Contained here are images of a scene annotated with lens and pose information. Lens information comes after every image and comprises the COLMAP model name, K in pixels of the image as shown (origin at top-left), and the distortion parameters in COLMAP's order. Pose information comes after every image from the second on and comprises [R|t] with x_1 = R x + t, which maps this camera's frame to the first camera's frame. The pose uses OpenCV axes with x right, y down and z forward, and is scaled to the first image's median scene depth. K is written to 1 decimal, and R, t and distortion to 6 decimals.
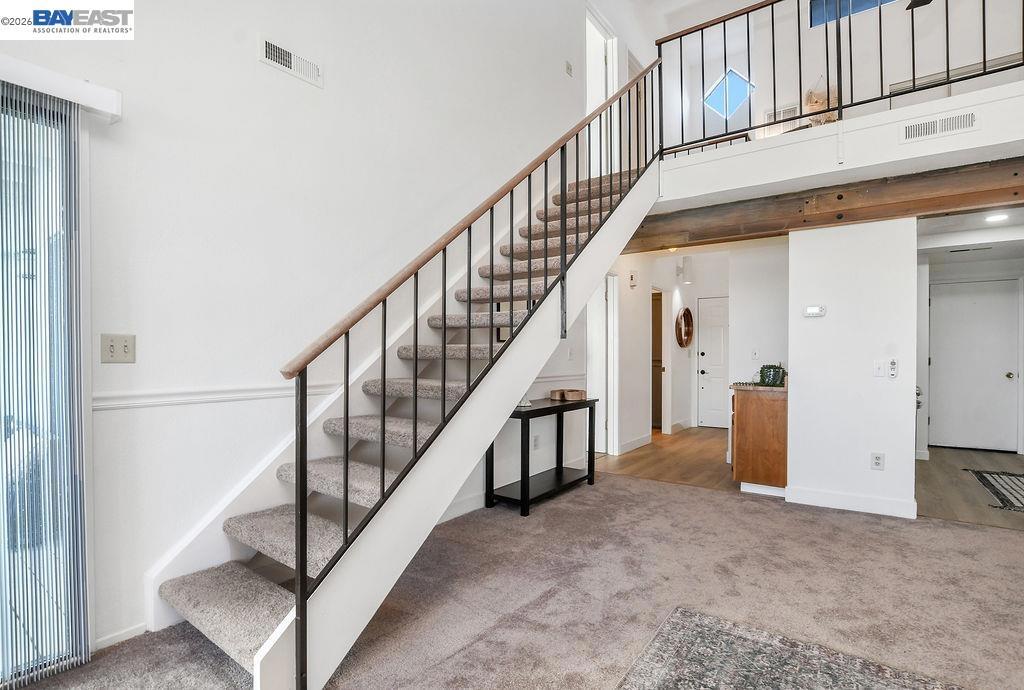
lens RADIAL K [[479.9, 0, 507.9], [0, 479.9, 357.1], [0, 0, 1]] dist [-0.004084, -0.001007]
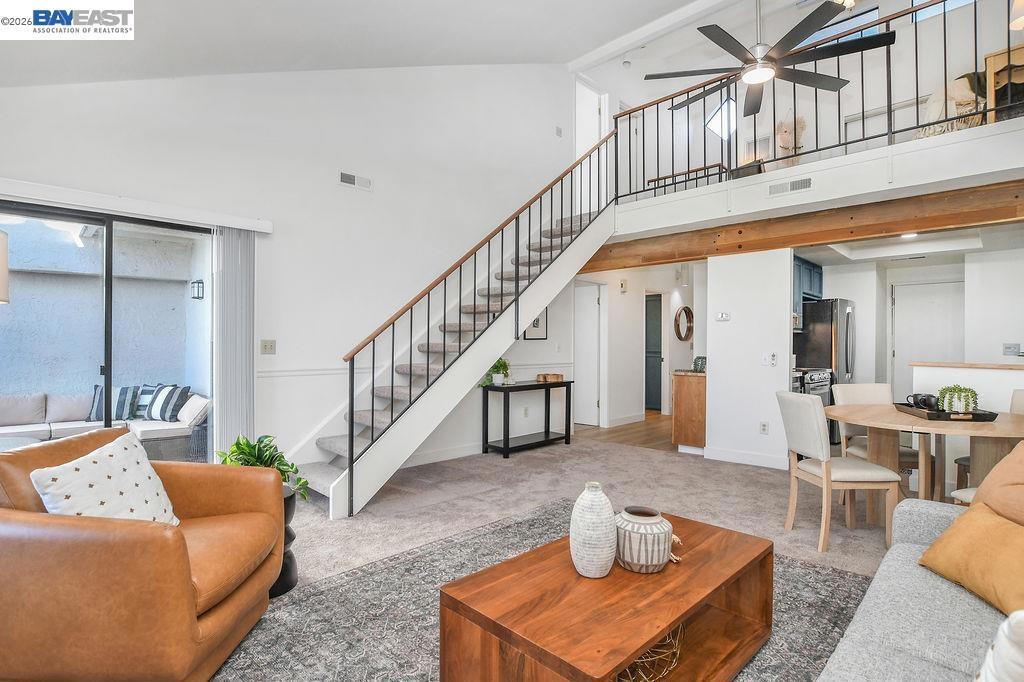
lens RADIAL K [[485.1, 0, 508.5], [0, 485.1, 347.6], [0, 0, 1]] dist [-0.017548, 0.004731]
pose [[0.988642, 0.001125, -0.150283, 0.245637], [-0.001053, 0.999999, 0.000561, -0.008710], [0.150284, -0.000397, 0.988643, -0.431504]]
